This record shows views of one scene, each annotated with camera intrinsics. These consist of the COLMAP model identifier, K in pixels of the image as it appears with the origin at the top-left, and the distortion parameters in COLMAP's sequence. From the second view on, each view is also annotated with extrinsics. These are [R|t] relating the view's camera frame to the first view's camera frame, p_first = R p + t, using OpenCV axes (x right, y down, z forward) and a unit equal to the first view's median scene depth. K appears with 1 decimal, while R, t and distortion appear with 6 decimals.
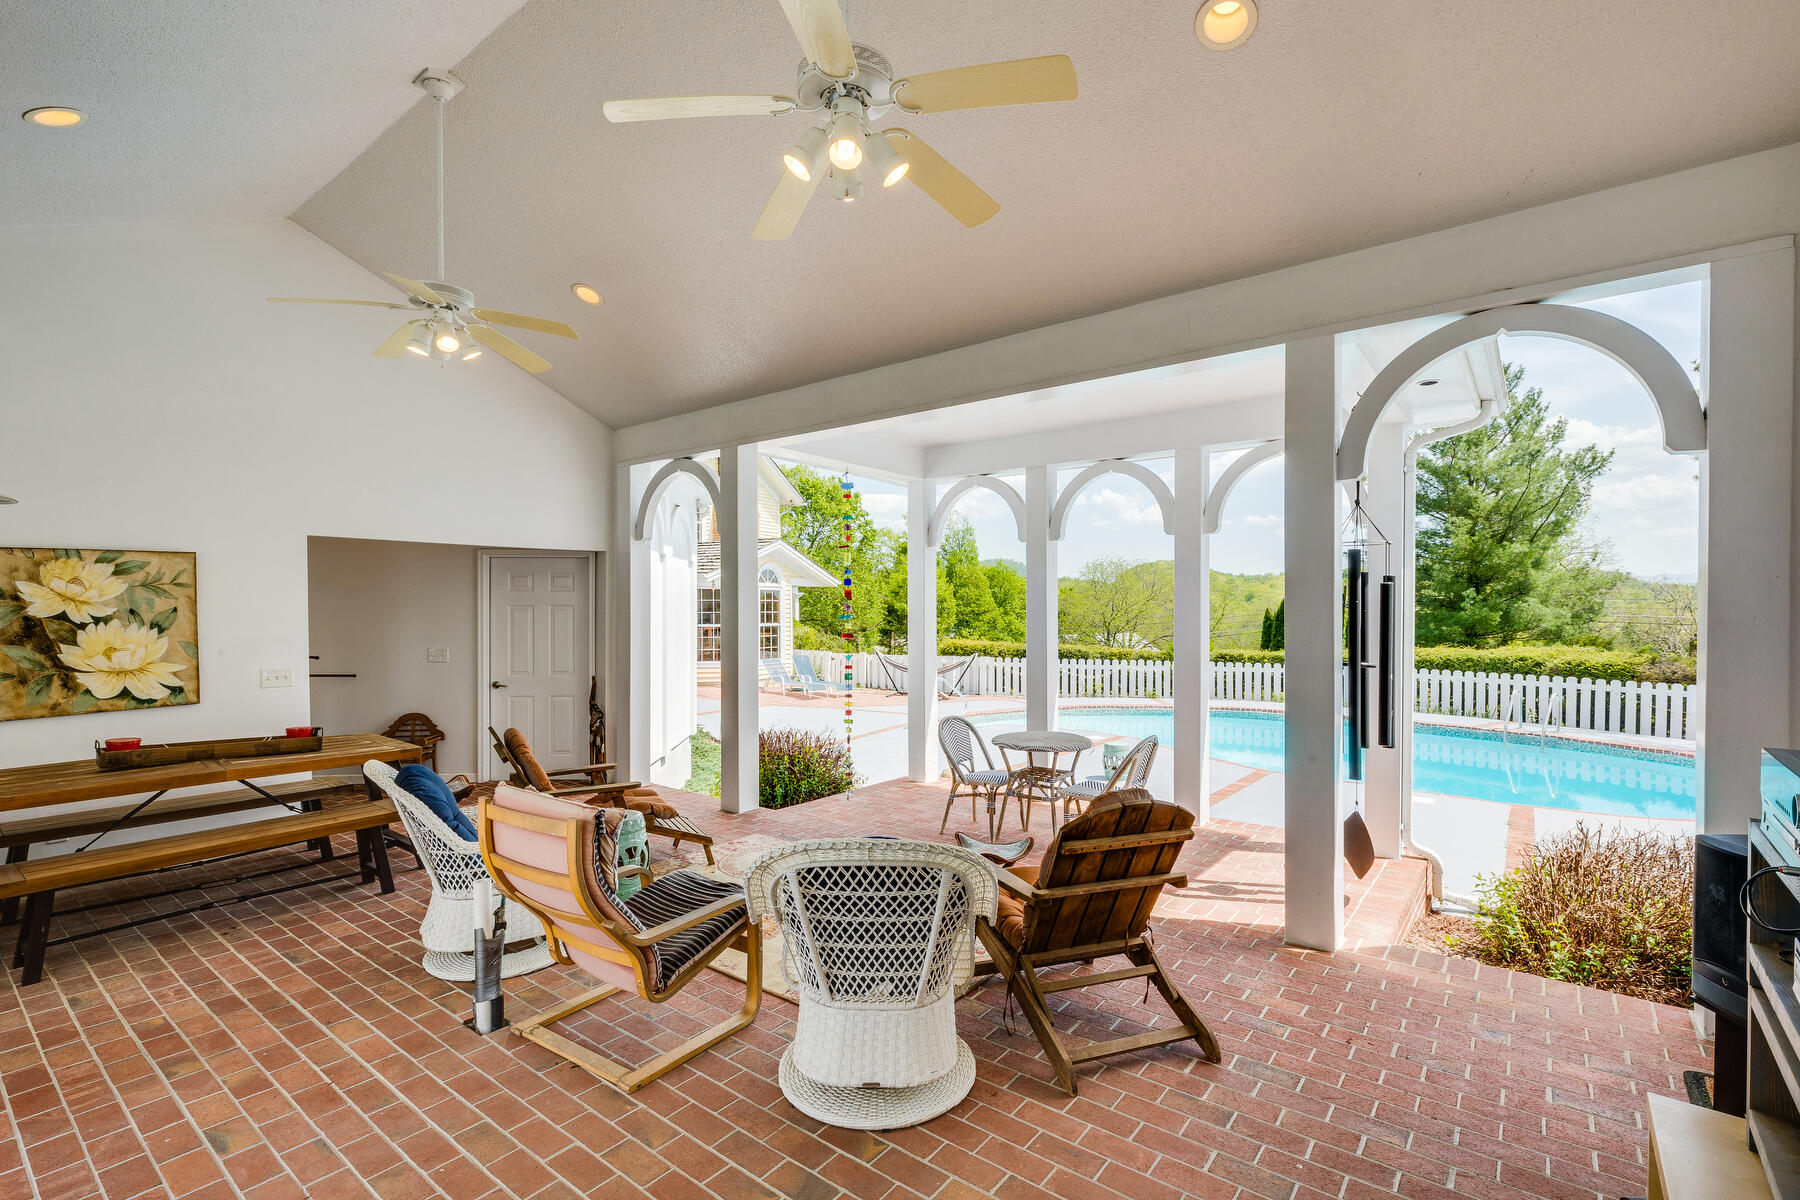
lens RADIAL K [[836.9, 0, 900.8], [0, 836.9, 602.5], [0, 0, 1]] dist [0.000030, 0.000319]
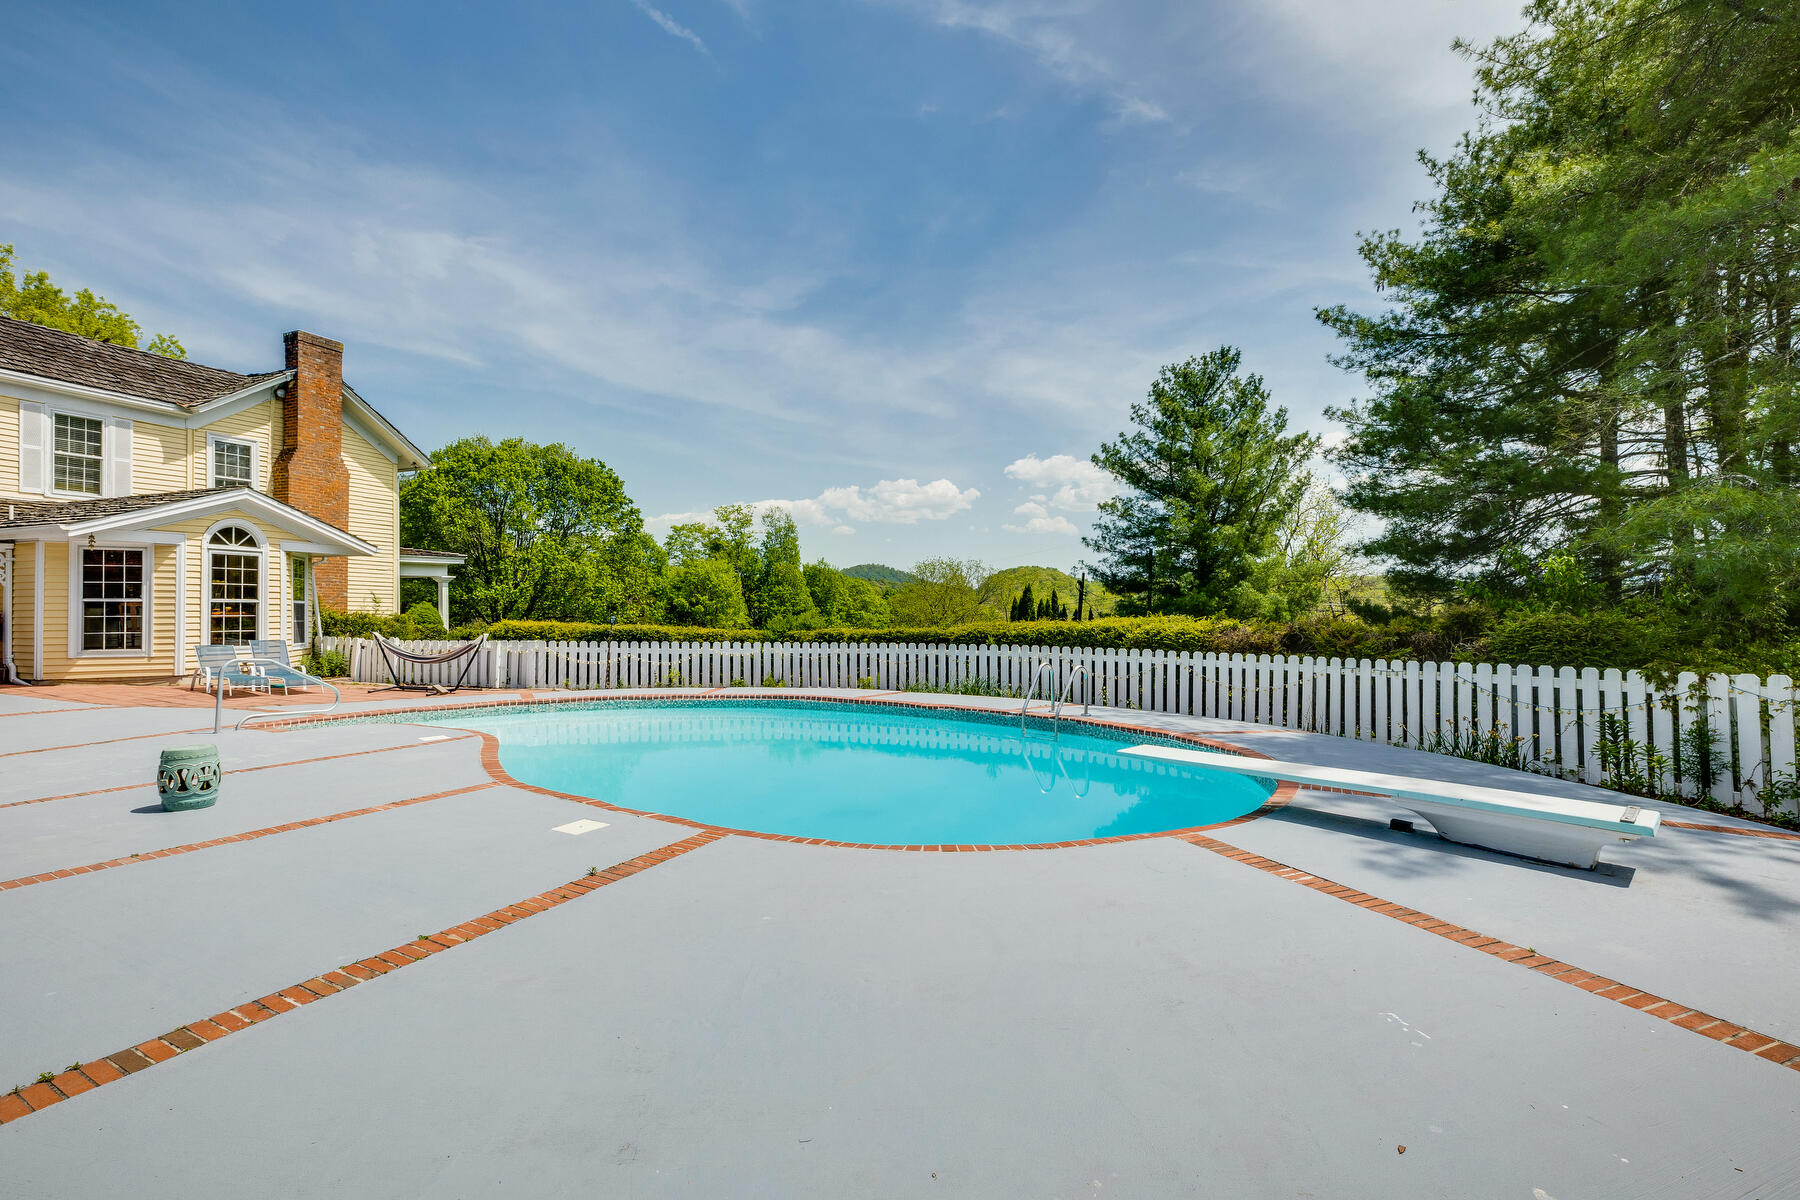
lens RADIAL K [[836.9, 0, 898.5], [0, 836.9, 593.0], [0, 0, 1]] dist [0.000030, 0.000319]
pose [[0.986869, -0.000510, 0.161522, 0.192811], [0.003101, 0.999871, -0.015790, 0.020789], [-0.161493, 0.016084, 0.986743, 0.097847]]
